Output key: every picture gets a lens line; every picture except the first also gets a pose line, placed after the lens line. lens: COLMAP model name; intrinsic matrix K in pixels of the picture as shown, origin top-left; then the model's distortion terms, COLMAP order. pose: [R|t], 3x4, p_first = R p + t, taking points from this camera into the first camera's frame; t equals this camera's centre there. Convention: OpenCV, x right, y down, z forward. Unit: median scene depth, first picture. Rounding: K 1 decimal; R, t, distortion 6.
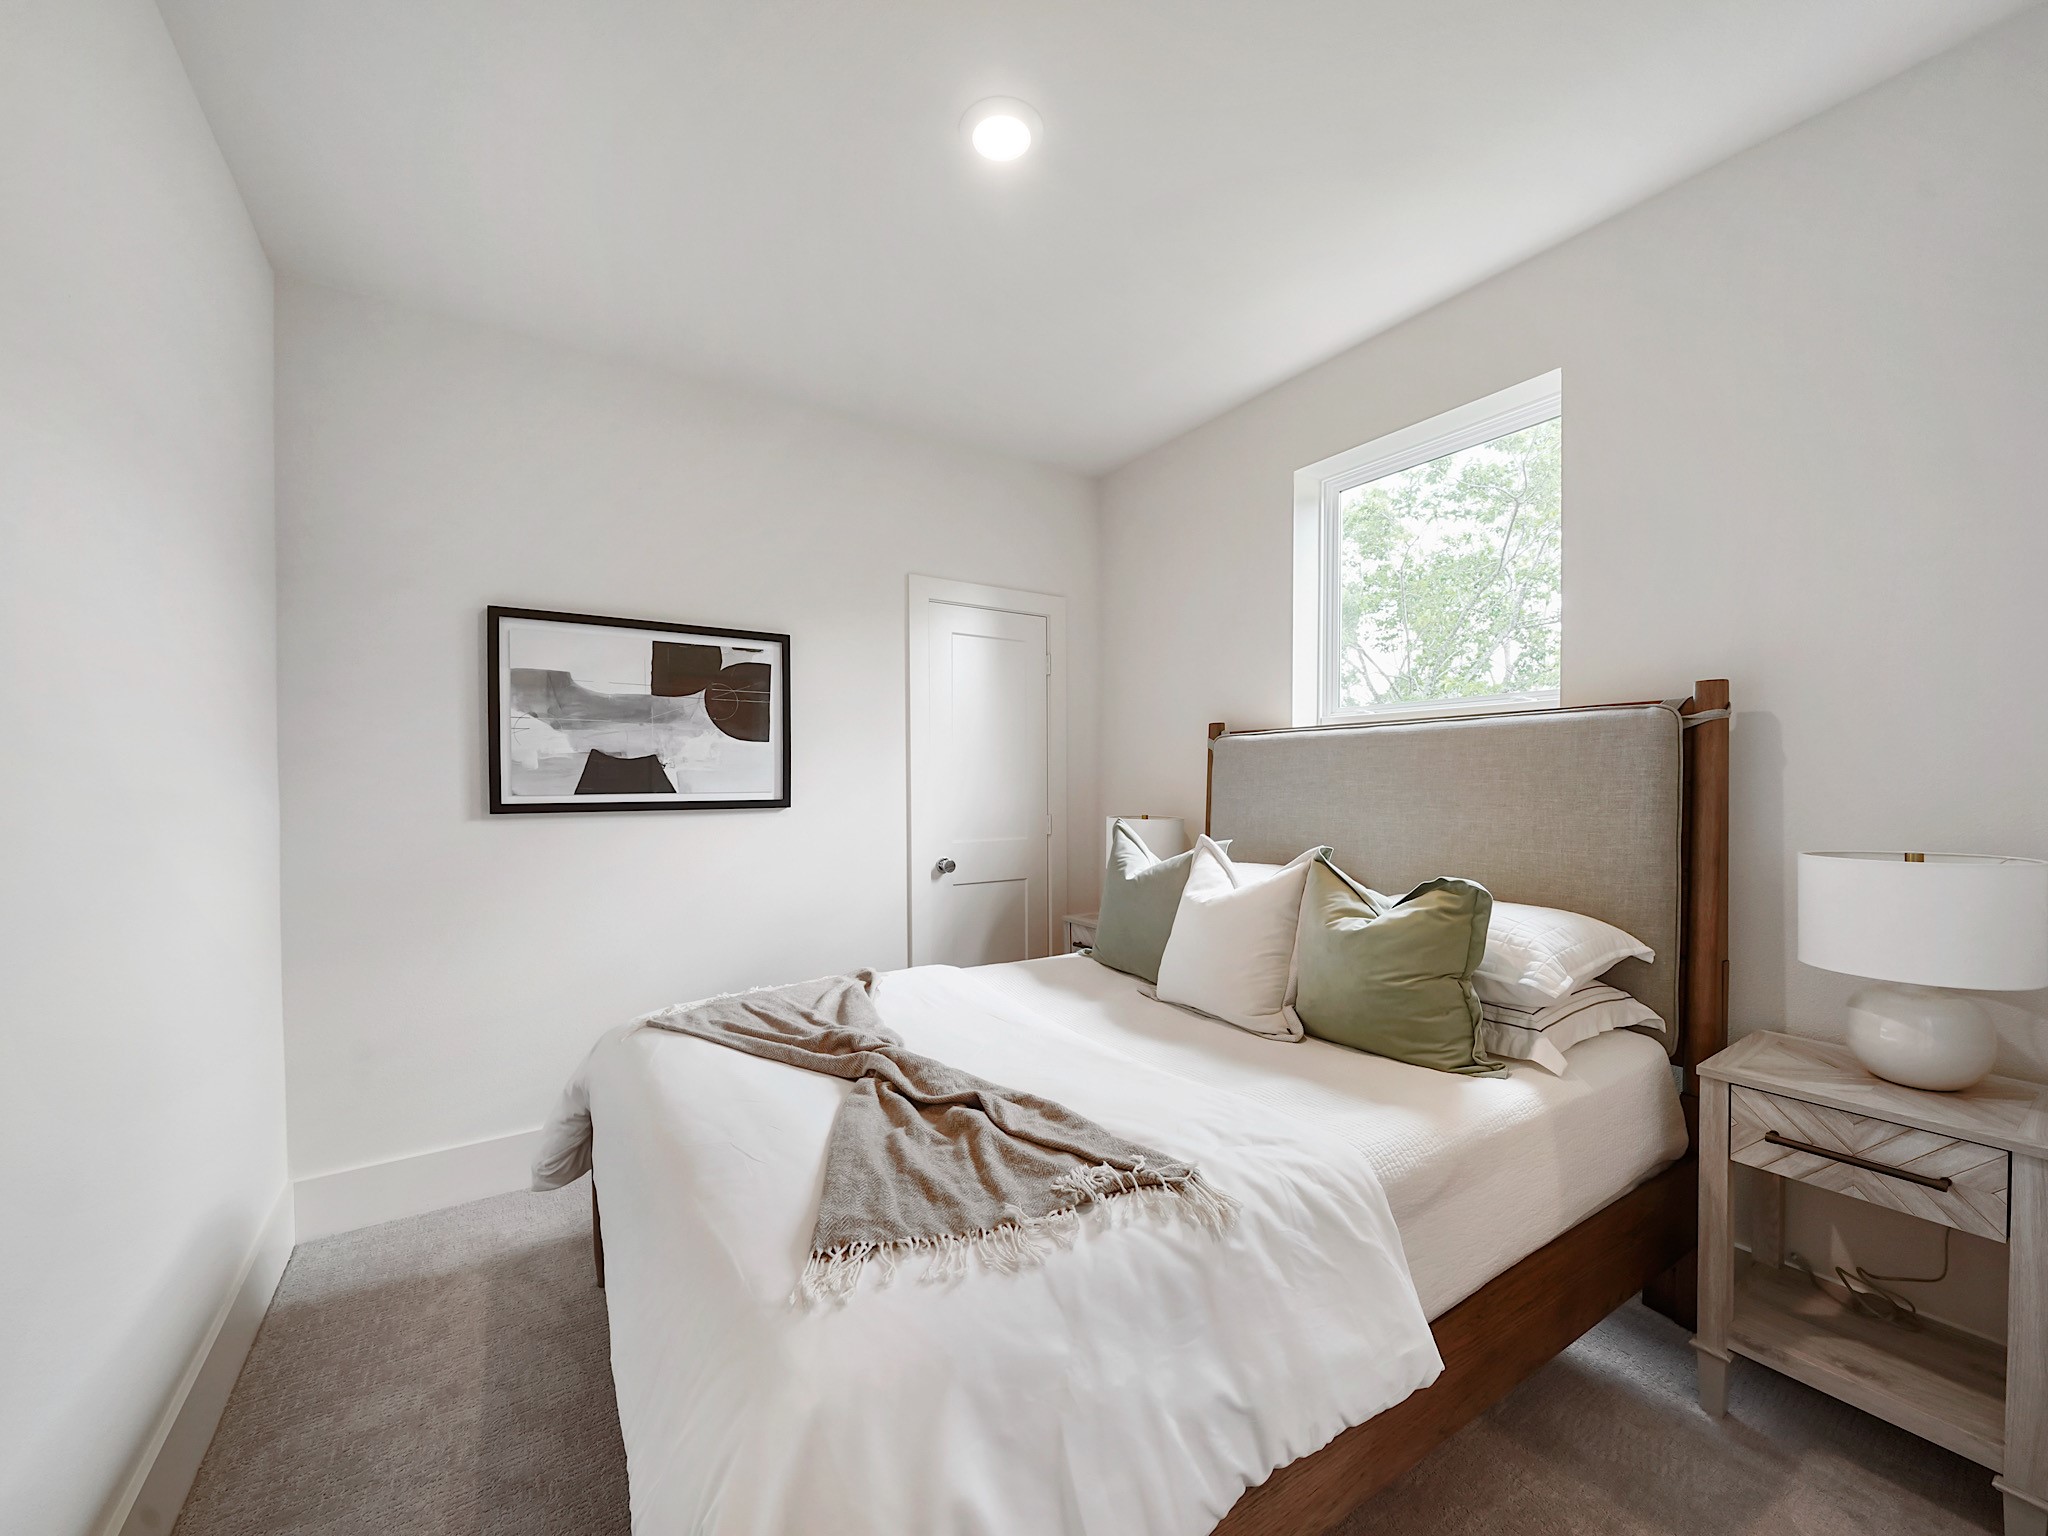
lens RADIAL K [[814.7, 0, 1016.0], [0, 814.7, 788.2], [0, 0, 1]] dist [-0.002454, 0.000010]
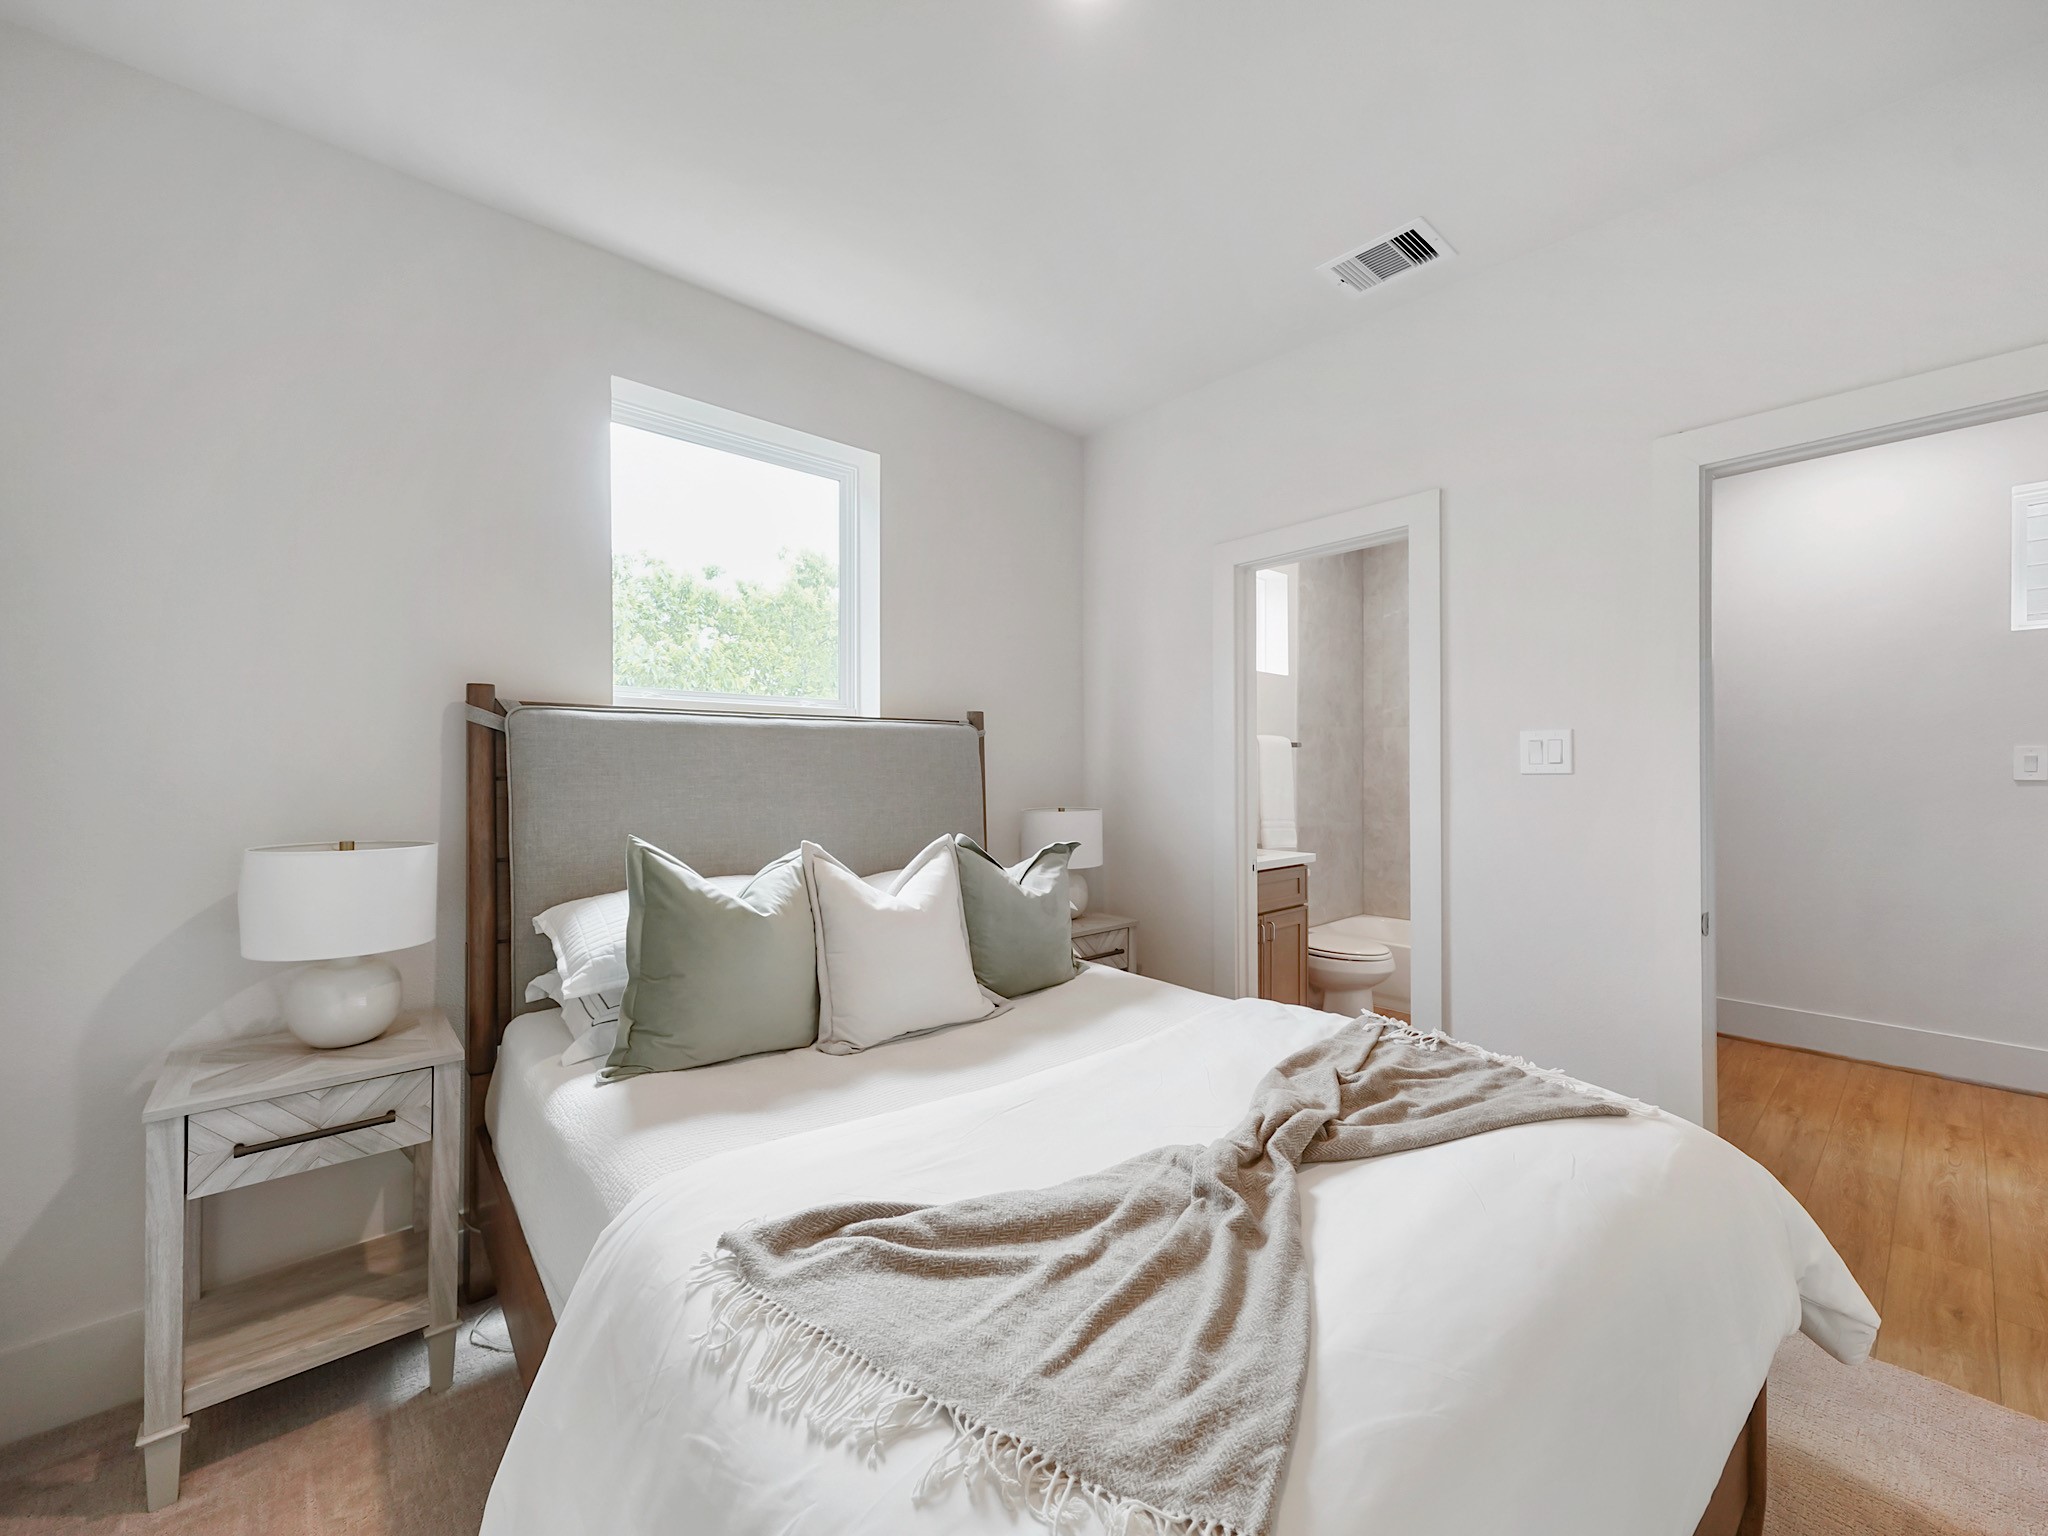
lens RADIAL K [[814.7, 0, 1016.0], [0, 814.7, 788.2], [0, 0, 1]] dist [-0.002454, 0.000010]
pose [[-0.148543, -0.016506, 0.988768, -0.547464], [0.016146, 0.999687, 0.019114, -0.007750], [-0.988774, 0.018804, -0.148230, 0.835177]]
